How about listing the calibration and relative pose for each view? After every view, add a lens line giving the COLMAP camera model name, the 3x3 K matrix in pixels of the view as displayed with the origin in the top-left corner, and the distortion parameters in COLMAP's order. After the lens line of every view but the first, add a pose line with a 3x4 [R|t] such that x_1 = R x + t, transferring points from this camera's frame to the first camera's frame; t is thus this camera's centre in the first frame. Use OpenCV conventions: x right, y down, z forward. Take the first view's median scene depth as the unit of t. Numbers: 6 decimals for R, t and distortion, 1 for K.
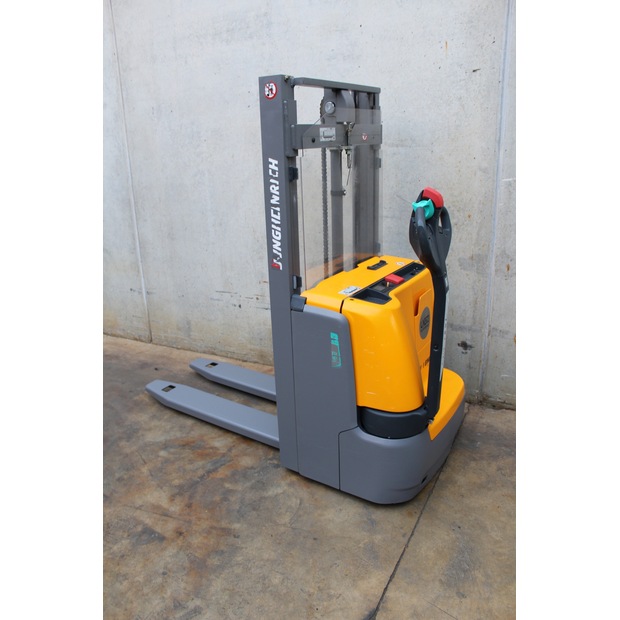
lens RADIAL K [[506.1, 0, 311.0], [0, 506.1, 313.2], [0, 0, 1]] dist [-0.161927, 0.137700]
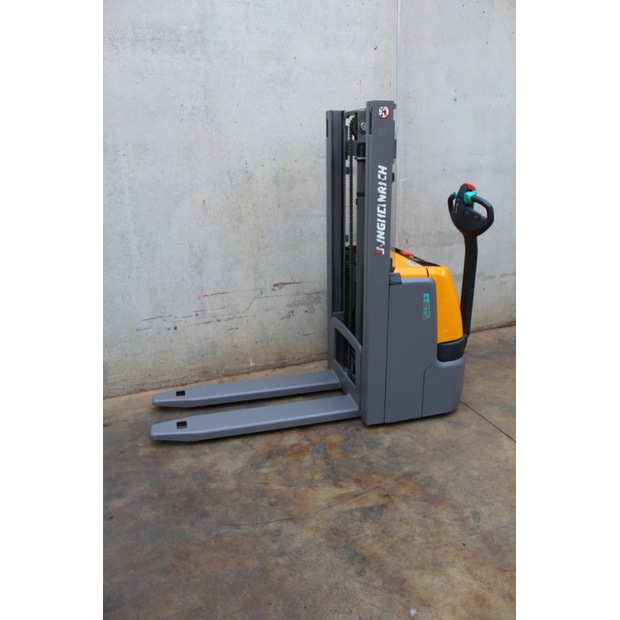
lens RADIAL K [[506.1, 0, 307.4], [0, 506.1, 313.8], [0, 0, 1]] dist [-0.161927, 0.137700]
pose [[0.674991, -0.218819, 0.704631, -0.823692], [0.244841, 0.967324, 0.065854, -0.054056], [-0.696017, 0.128072, 0.706511, 0.204401]]
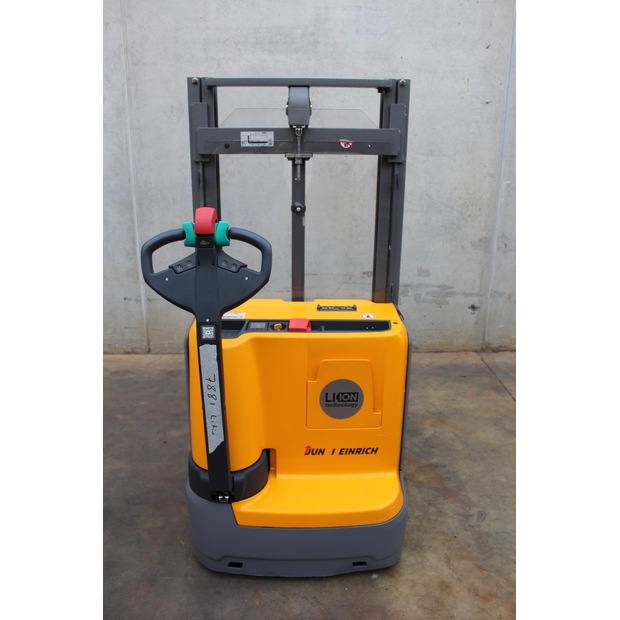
lens RADIAL K [[506.1, 0, 309.8], [0, 506.1, 314.0], [0, 0, 1]] dist [-0.161927, 0.137700]
pose [[0.881100, -0.107907, 0.460455, -0.719373], [0.118884, 0.992895, 0.005193, 0.024592], [-0.457743, 0.050165, 0.887668, 0.032284]]
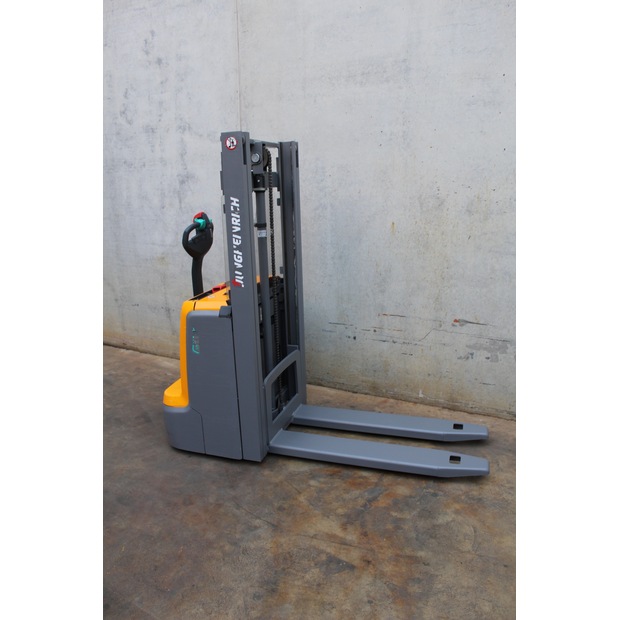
lens RADIAL K [[506.1, 0, 311.9], [0, 506.1, 313.6], [0, 0, 1]] dist [-0.161927, 0.137700]
pose [[0.999787, 0.020099, -0.004707, -0.290804], [-0.020377, 0.997378, -0.069434, 0.012399], [0.003299, 0.069515, 0.997575, -0.024074]]
